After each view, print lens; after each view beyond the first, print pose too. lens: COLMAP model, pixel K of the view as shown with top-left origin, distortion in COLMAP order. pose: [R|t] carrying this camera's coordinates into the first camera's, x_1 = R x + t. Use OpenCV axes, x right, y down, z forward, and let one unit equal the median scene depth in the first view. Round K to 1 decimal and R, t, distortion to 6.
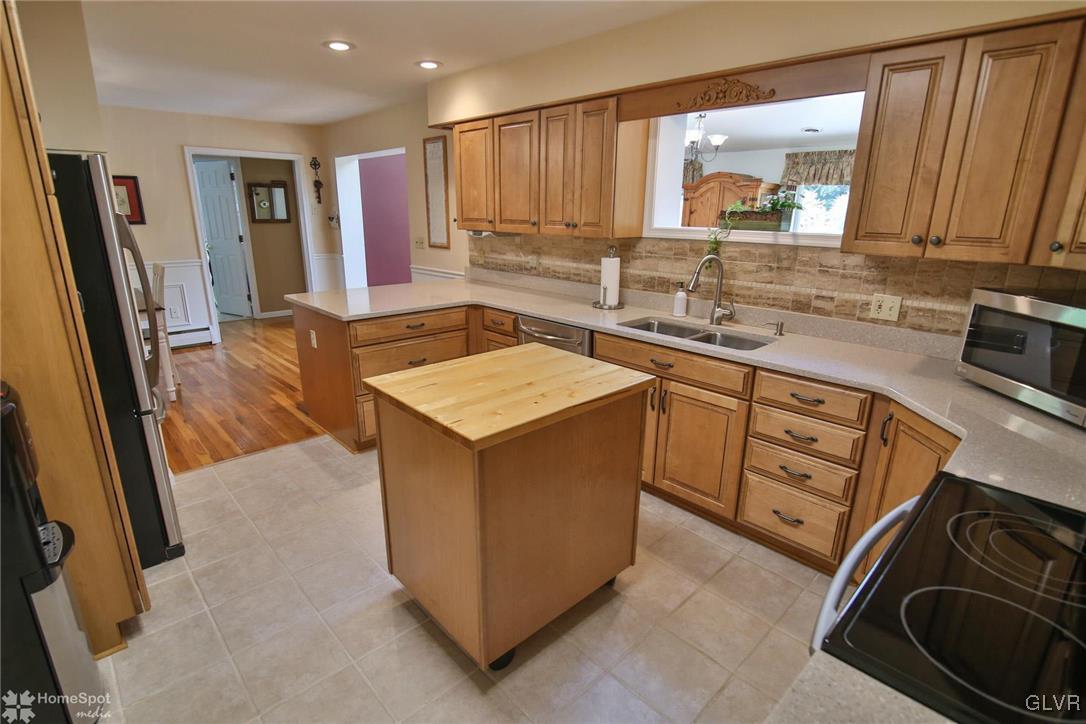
lens RADIAL K [[530.2, 0, 543.0], [0, 530.2, 362.0], [0, 0, 1]] dist [-0.020976, 0.000612]
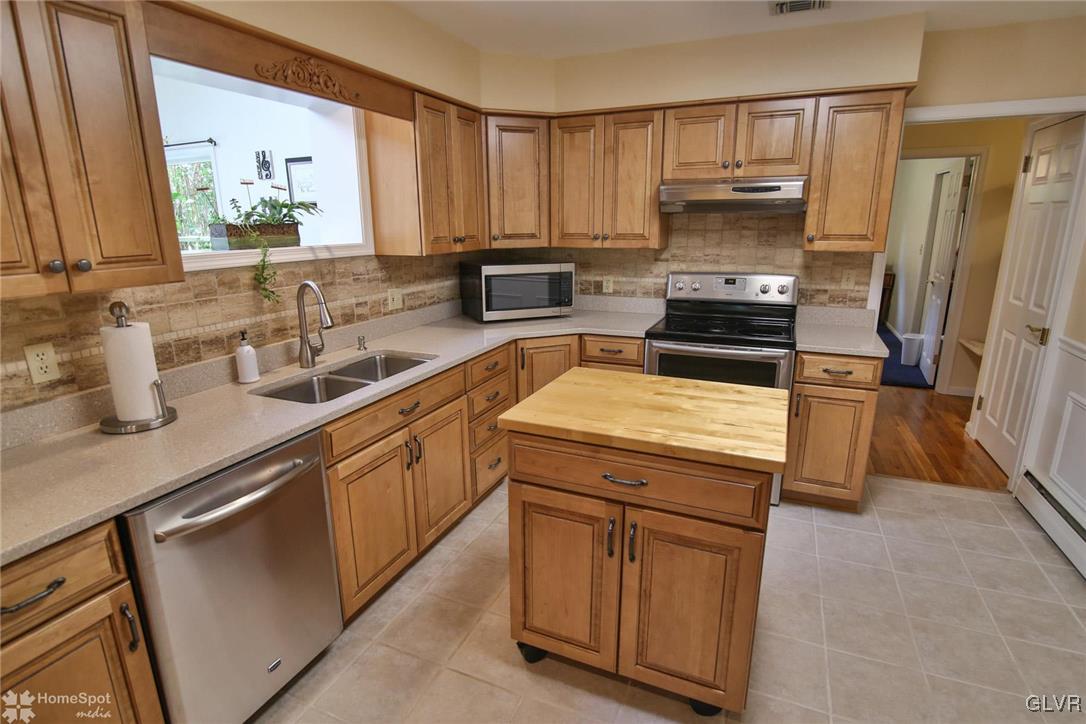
lens RADIAL K [[547.4, 0, 543.0], [0, 547.4, 362.0], [0, 0, 1]] dist [-0.020987, 0.000234]
pose [[-0.394585, -0.237502, 0.887635, -0.414895], [0.257545, 0.898709, 0.354954, -0.215278], [-0.882028, 0.368665, -0.293450, 0.723134]]
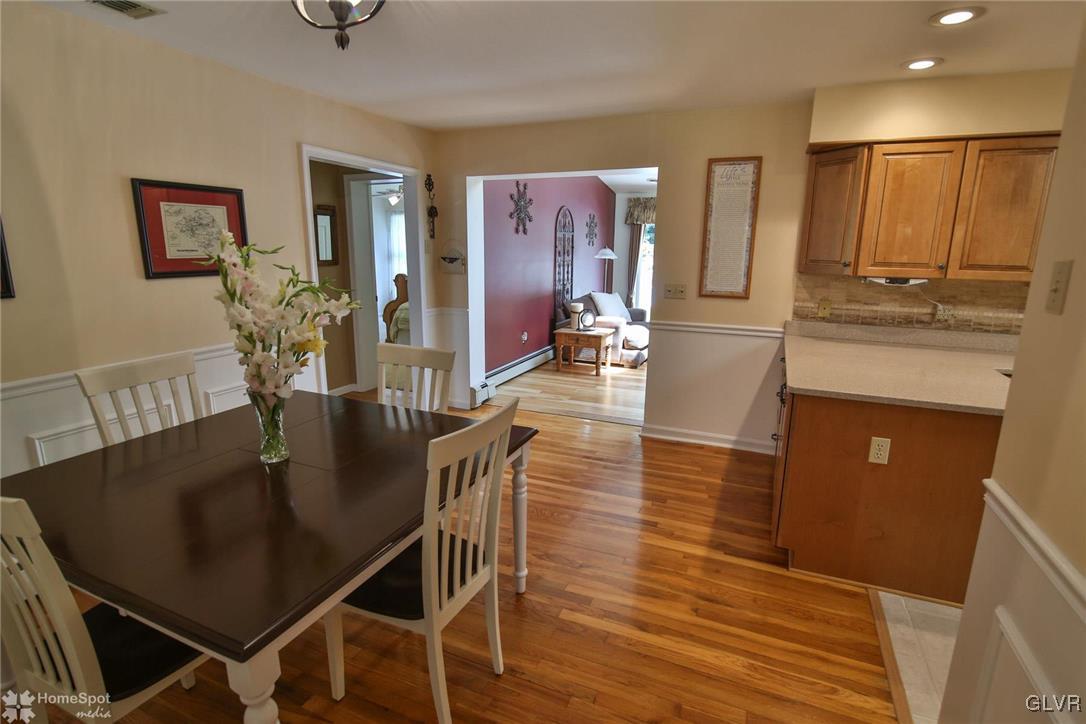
lens RADIAL K [[530.2, 0, 543.0], [0, 530.2, 362.0], [0, 0, 1]] dist [-0.020976, 0.000612]
pose [[0.919760, -0.086625, 0.382803, -0.987894], [0.108624, 0.993424, -0.036186, -0.162771], [-0.377151, 0.074864, 0.923121, 0.518294]]
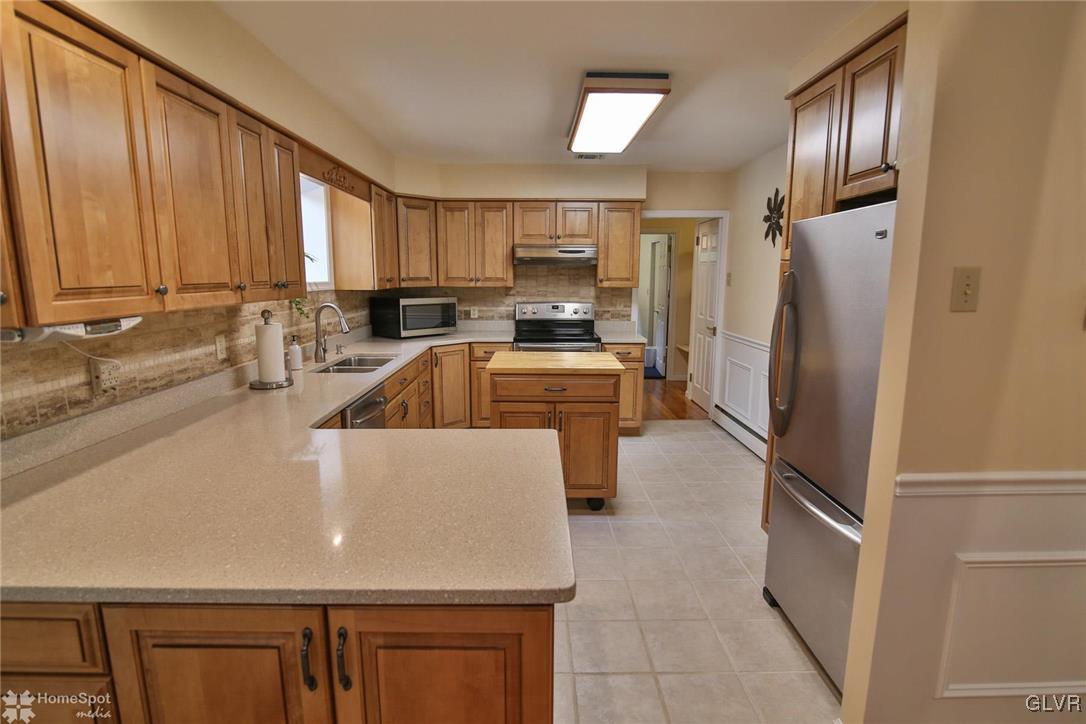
lens RADIAL K [[530.2, 0, 543.0], [0, 530.2, 362.0], [0, 0, 1]] dist [-0.020976, 0.000612]
pose [[-0.735721, -0.125571, 0.665543, -0.628403], [0.175426, 0.913798, 0.366333, -0.320336], [-0.654172, 0.386272, -0.650272, 1.118368]]
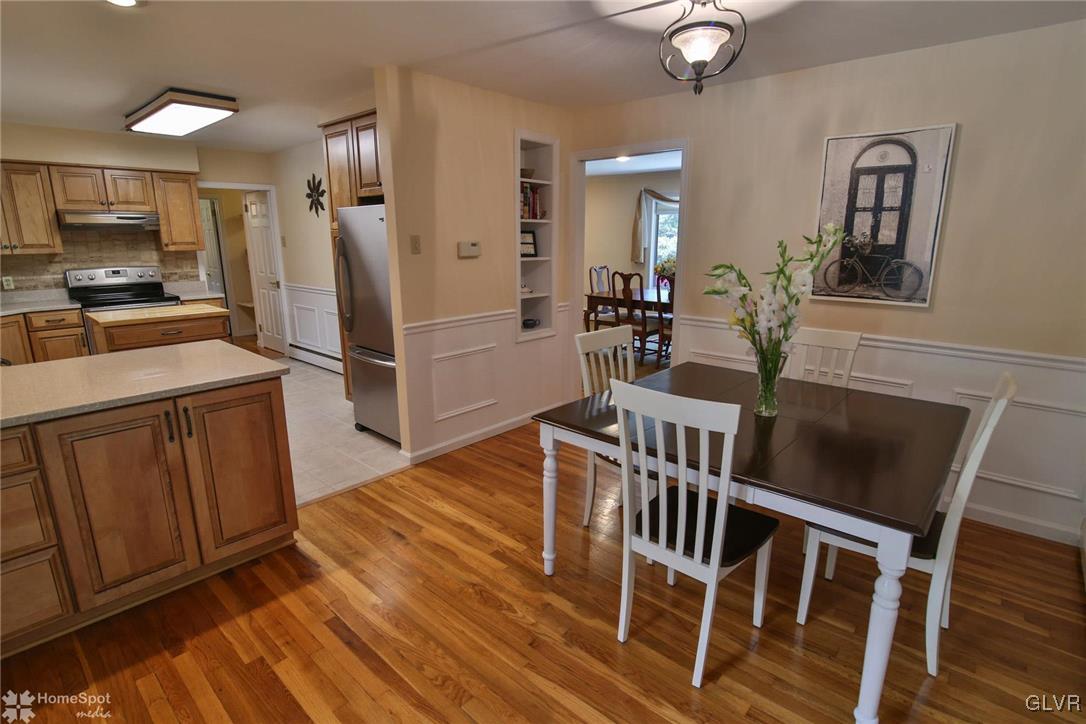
lens RADIAL K [[530.2, 0, 543.0], [0, 530.2, 362.0], [0, 0, 1]] dist [-0.020976, 0.000612]
pose [[-0.996580, 0.006838, -0.082347, -0.736017], [-0.034530, 0.870921, 0.490209, -0.454144], [0.075070, 0.491376, -0.867706, 1.560417]]
